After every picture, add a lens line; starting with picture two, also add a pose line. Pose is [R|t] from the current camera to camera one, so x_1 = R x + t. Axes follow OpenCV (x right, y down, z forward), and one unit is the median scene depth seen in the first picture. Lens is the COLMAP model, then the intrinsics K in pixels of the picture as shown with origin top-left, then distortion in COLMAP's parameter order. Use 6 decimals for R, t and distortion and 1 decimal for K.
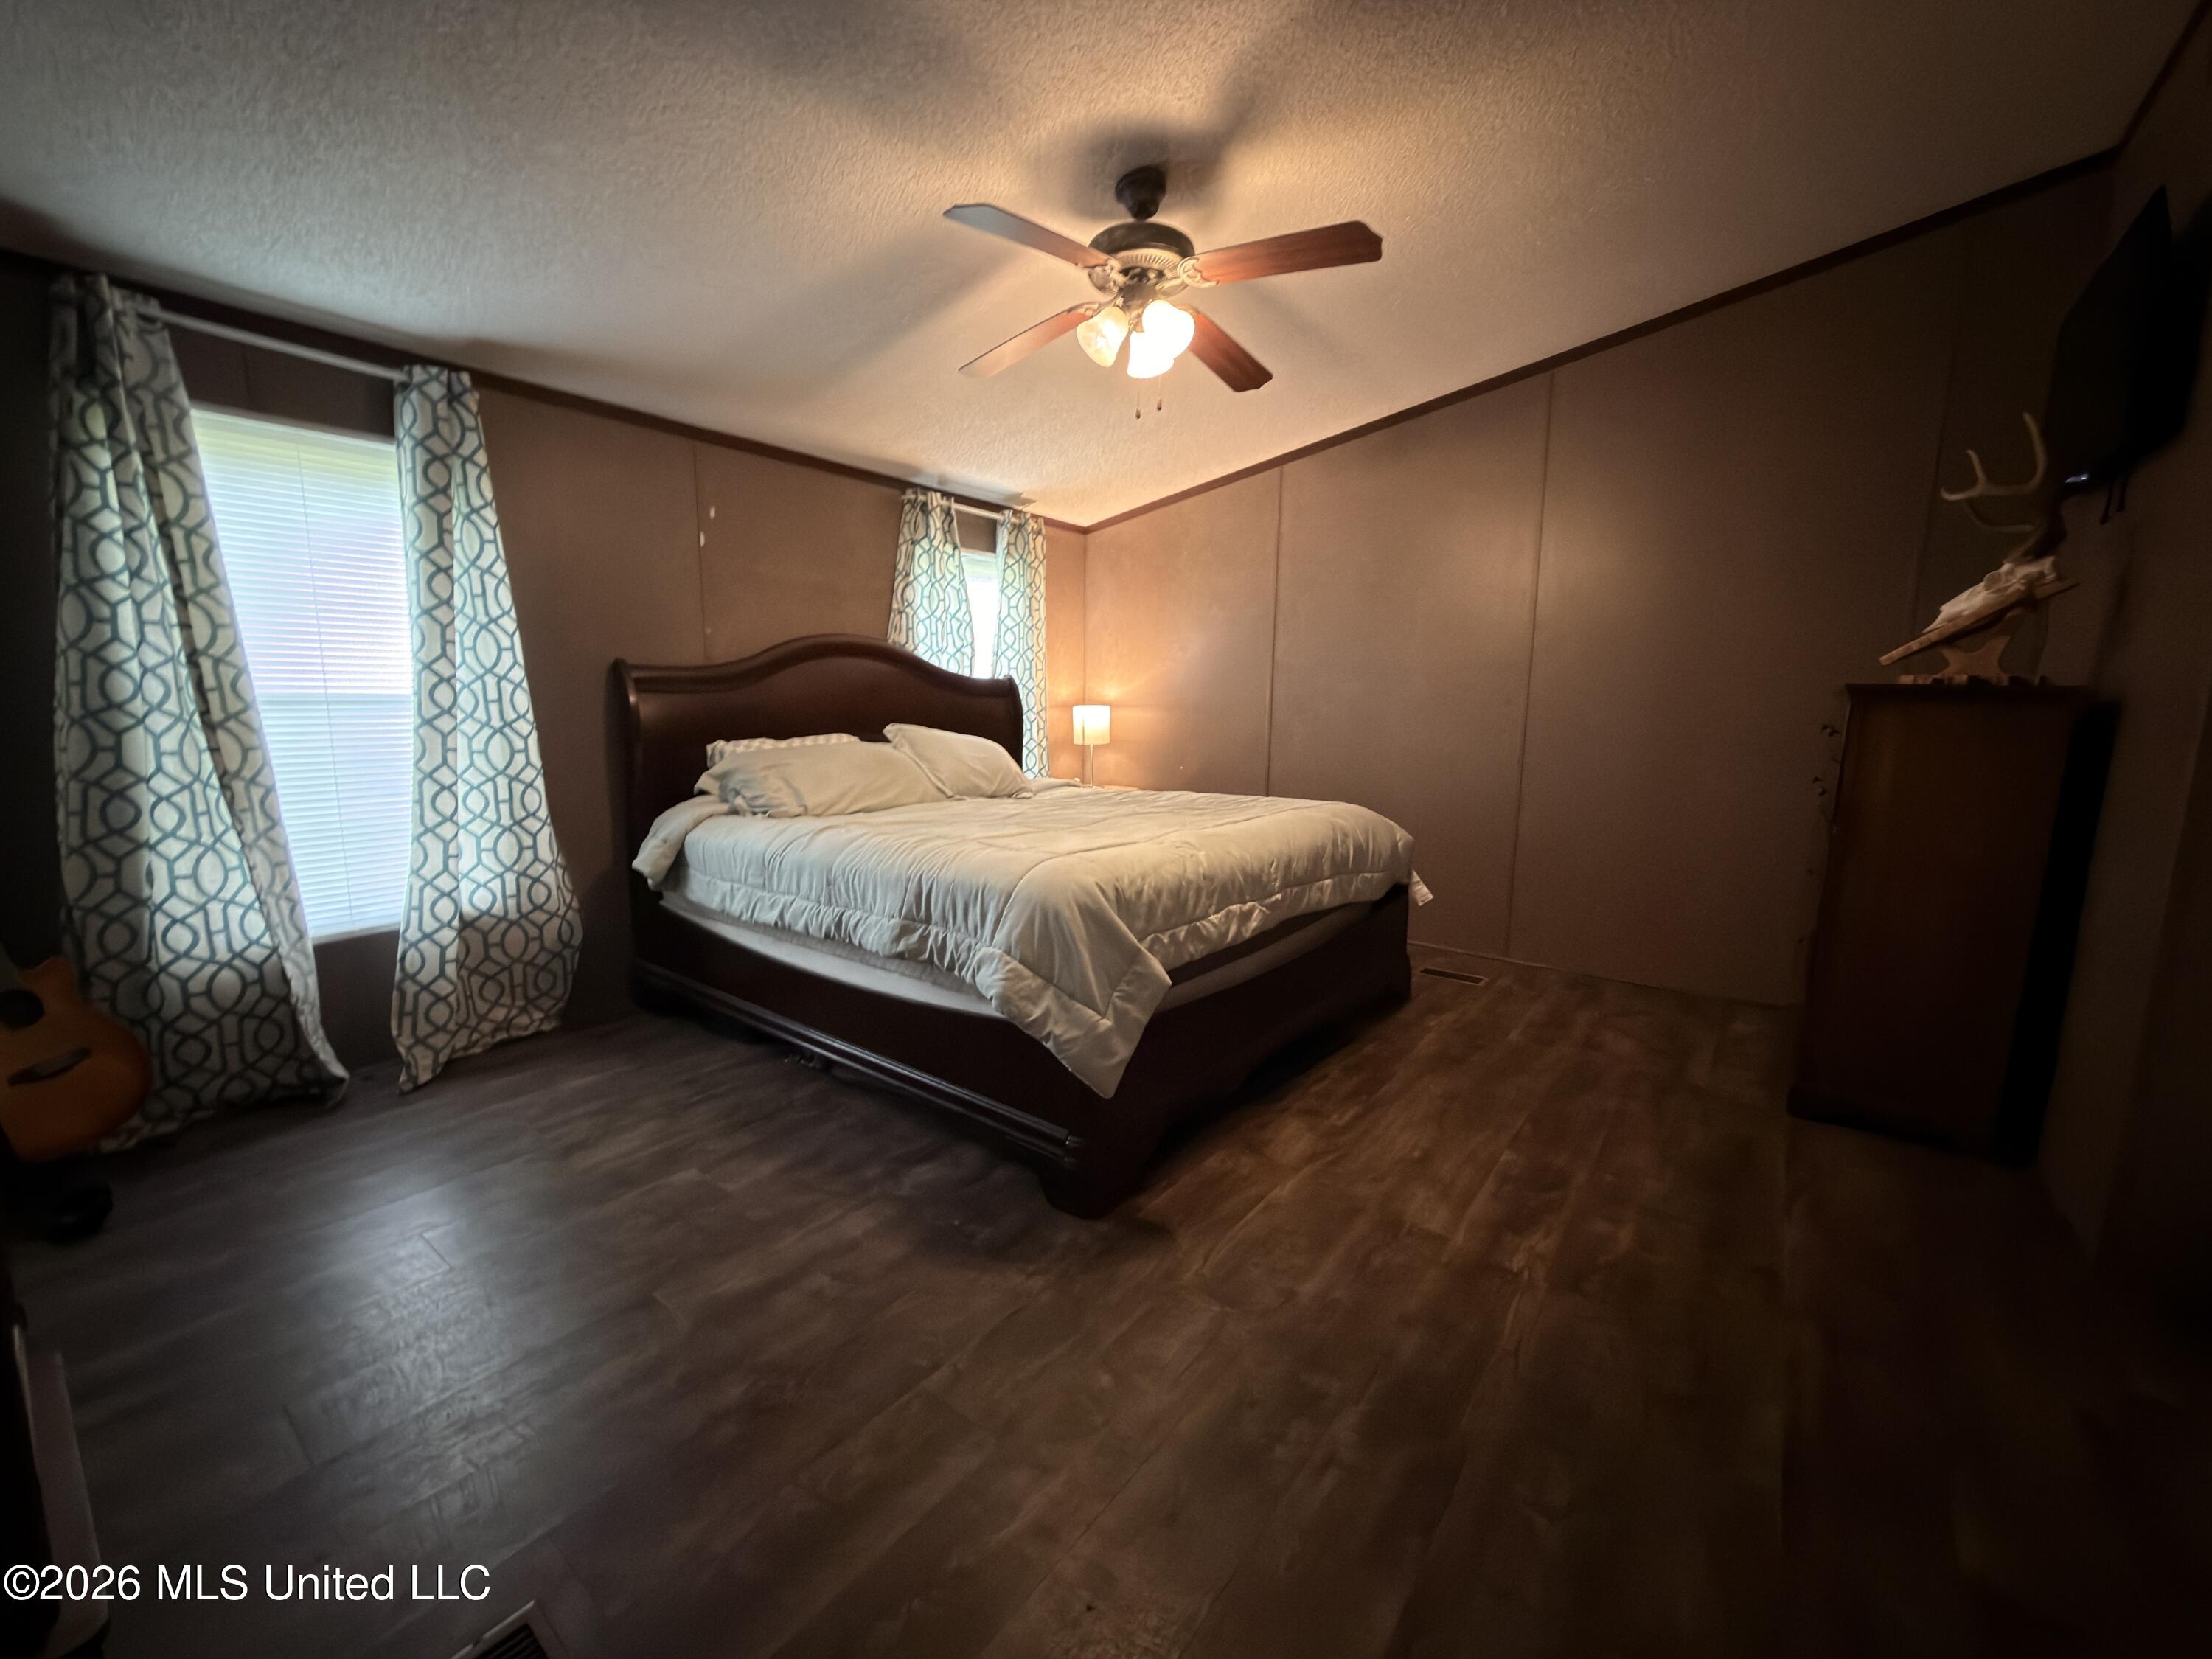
lens RADIAL K [[878.4, 0, 1099.1], [0, 878.4, 828.9], [0, 0, 1]] dist [-0.006071, 0.000272]
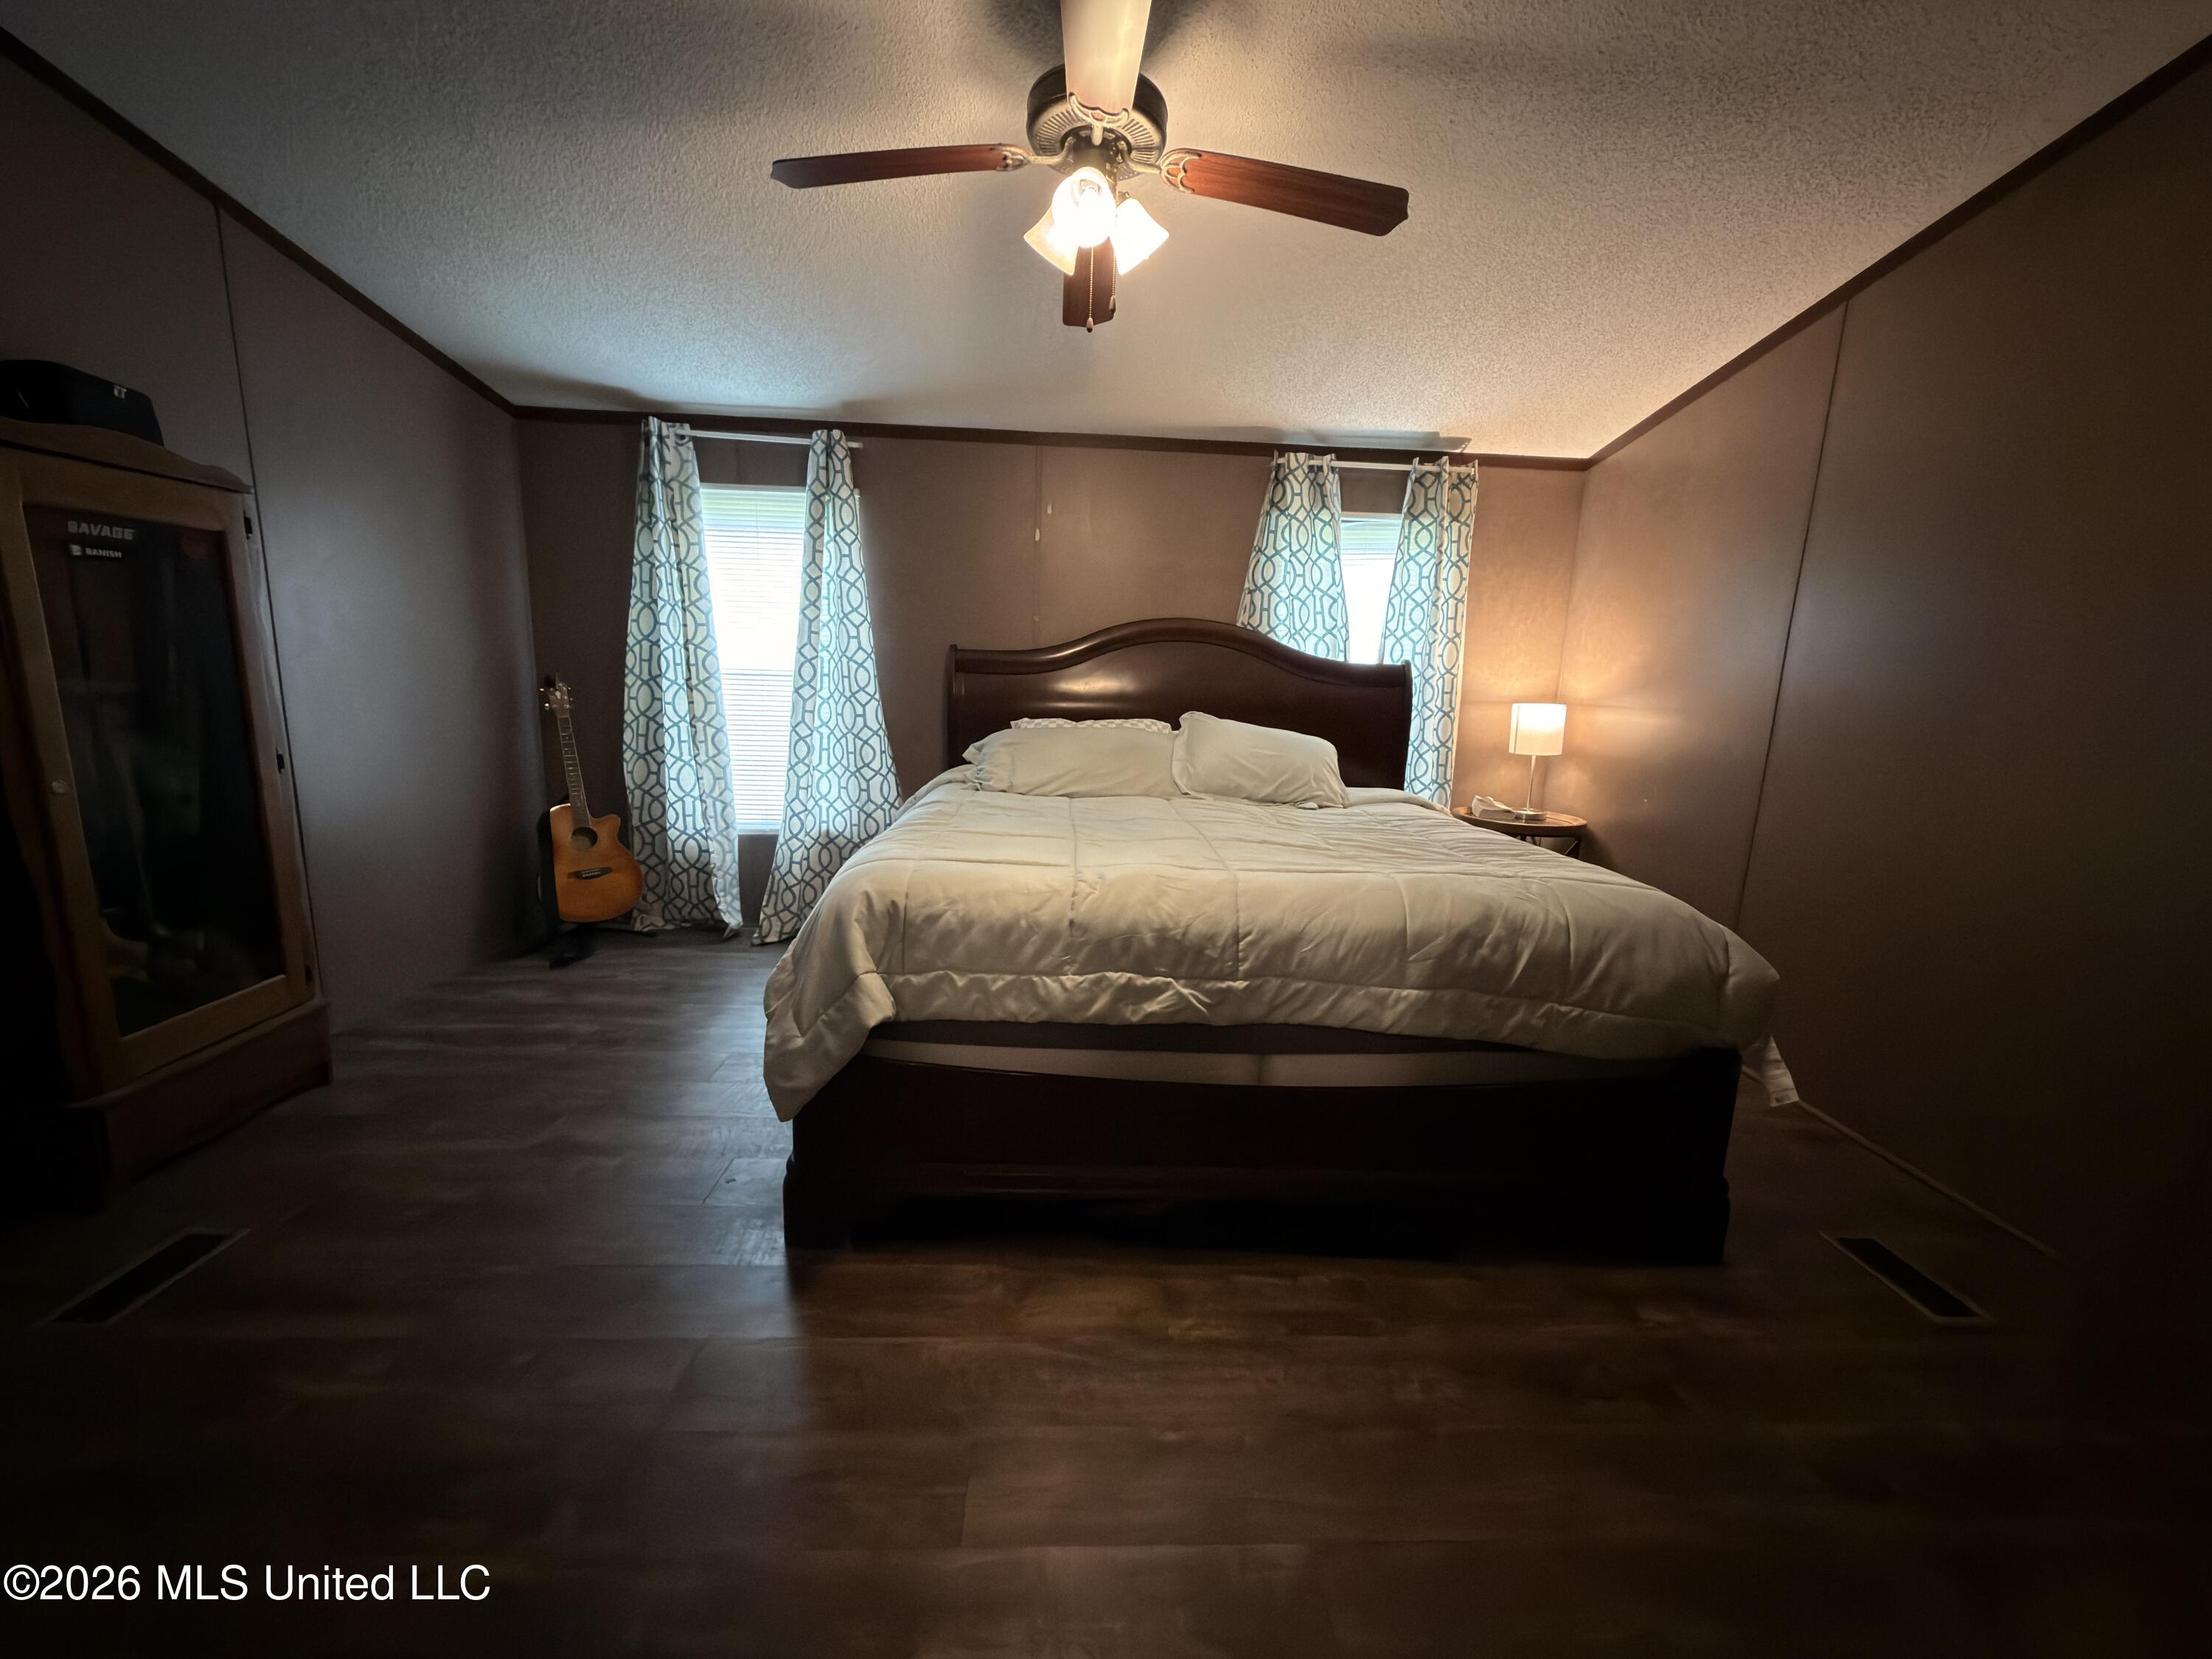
lens RADIAL K [[878.4, 0, 1098.1], [0, 878.4, 827.7], [0, 0, 1]] dist [-0.006071, 0.000272]
pose [[0.643340, 0.149907, -0.750761, 0.616272], [-0.139260, 0.987196, 0.077783, -0.080325], [0.752808, 0.054510, 0.655979, 0.449496]]
